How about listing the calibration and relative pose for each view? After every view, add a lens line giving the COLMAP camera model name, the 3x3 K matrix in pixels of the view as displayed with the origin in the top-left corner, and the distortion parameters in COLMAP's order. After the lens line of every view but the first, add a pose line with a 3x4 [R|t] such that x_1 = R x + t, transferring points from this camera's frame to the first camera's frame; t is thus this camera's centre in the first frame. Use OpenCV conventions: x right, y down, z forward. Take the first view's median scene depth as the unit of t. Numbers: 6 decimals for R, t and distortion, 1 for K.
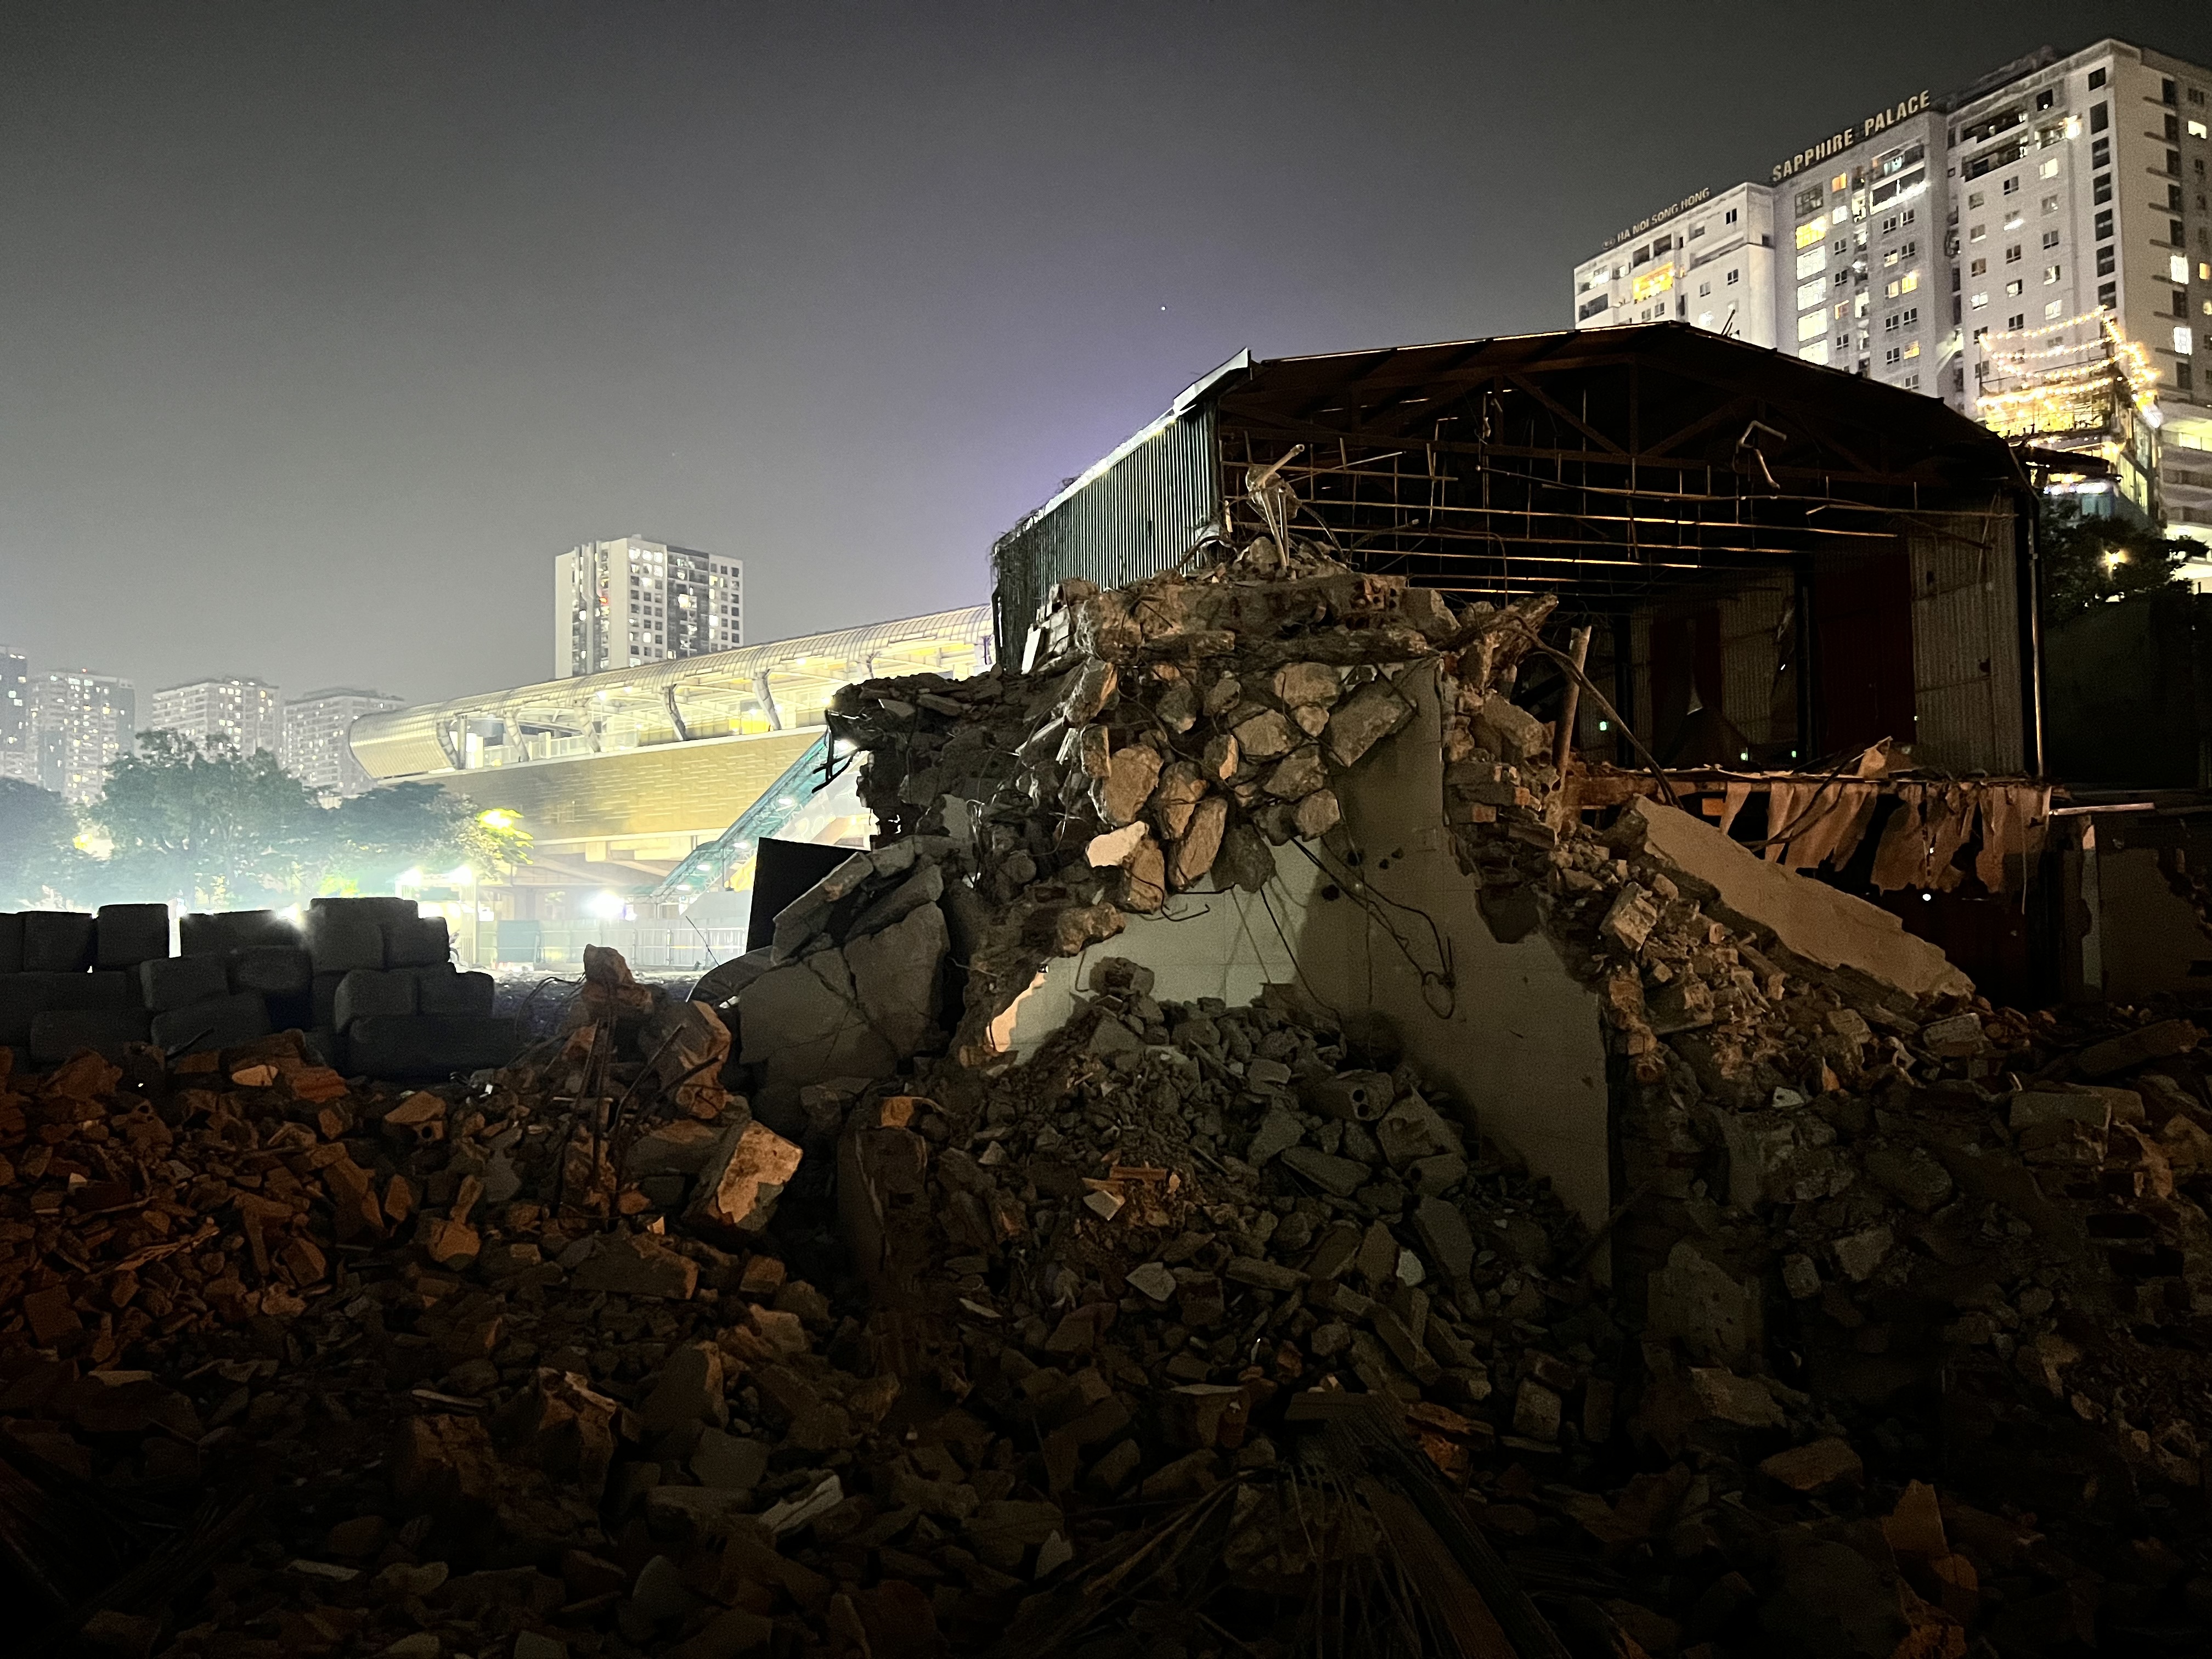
lens RADIAL K [[1688.1, 0, 1106.0], [0, 1688.1, 829.5], [0, 0, 1]] dist [0.006530, -0.007699]
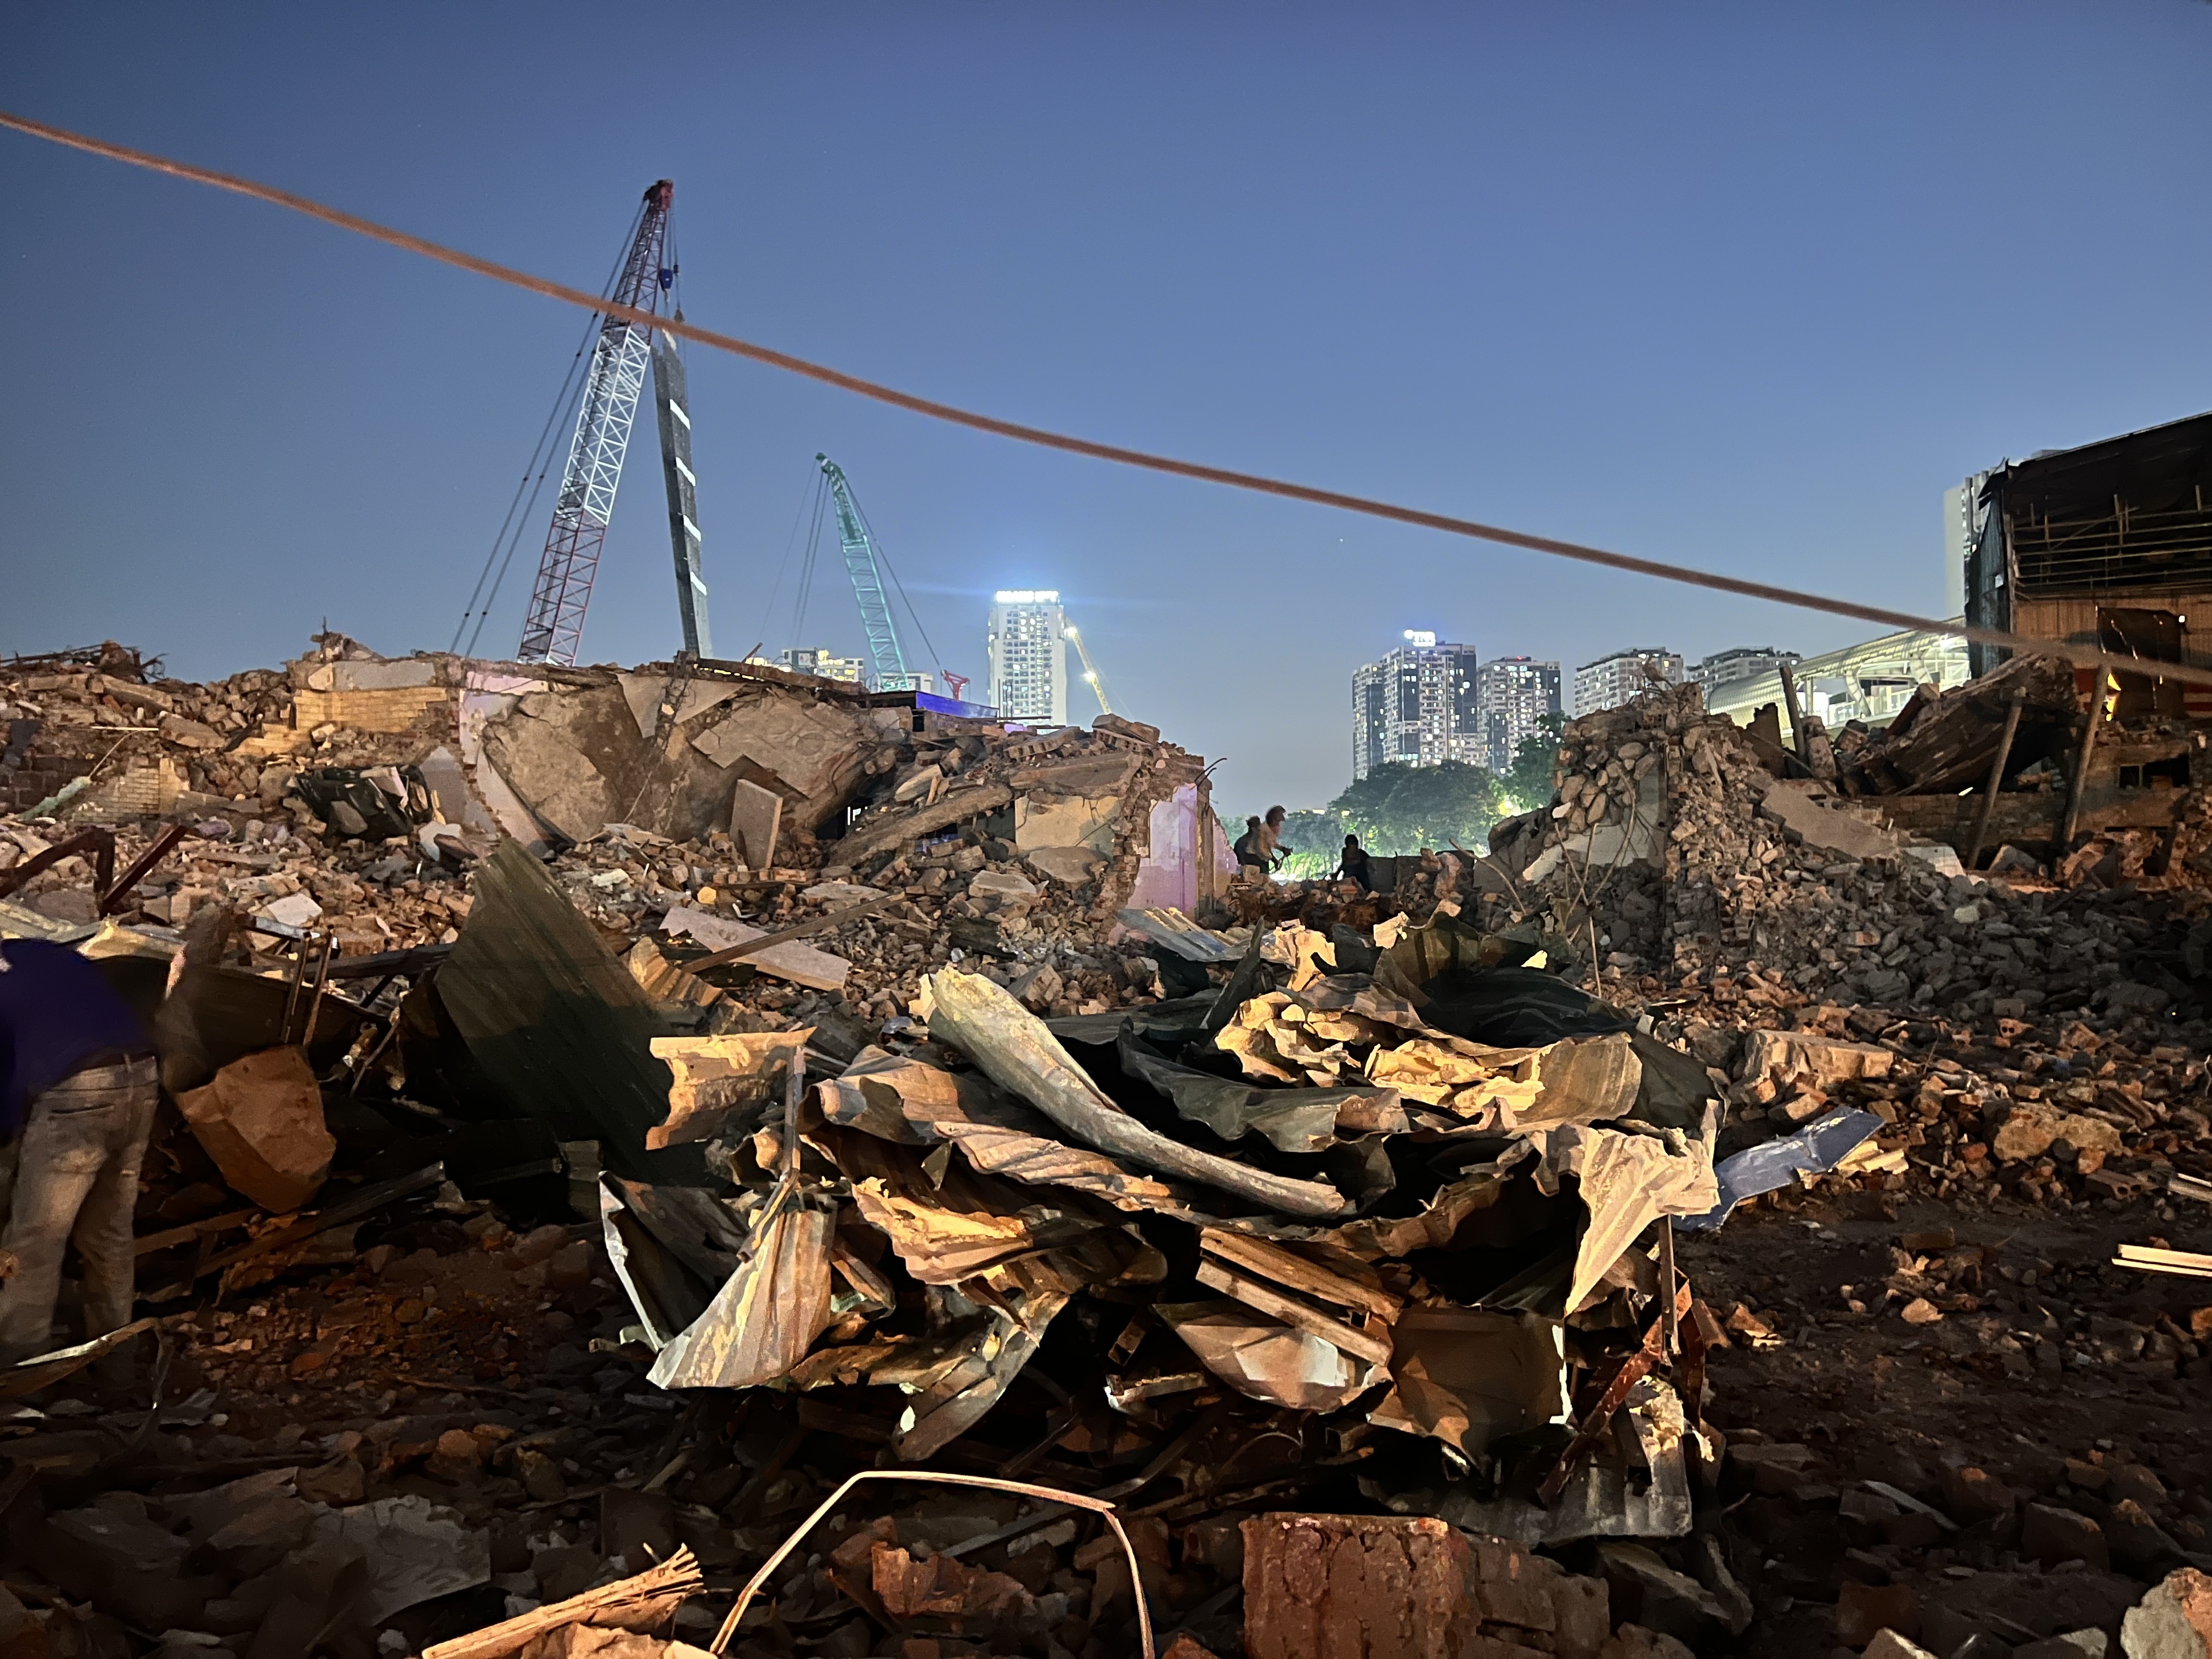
lens RADIAL K [[1688.1, 0, 1106.0], [0, 1688.1, 829.5], [0, 0, 1]] dist [0.006530, -0.007699]
pose [[0.700216, -0.018954, -0.713679, 1.505740], [0.039038, 0.999168, 0.011766, -0.022335], [0.712863, -0.036099, 0.700374, -1.582994]]
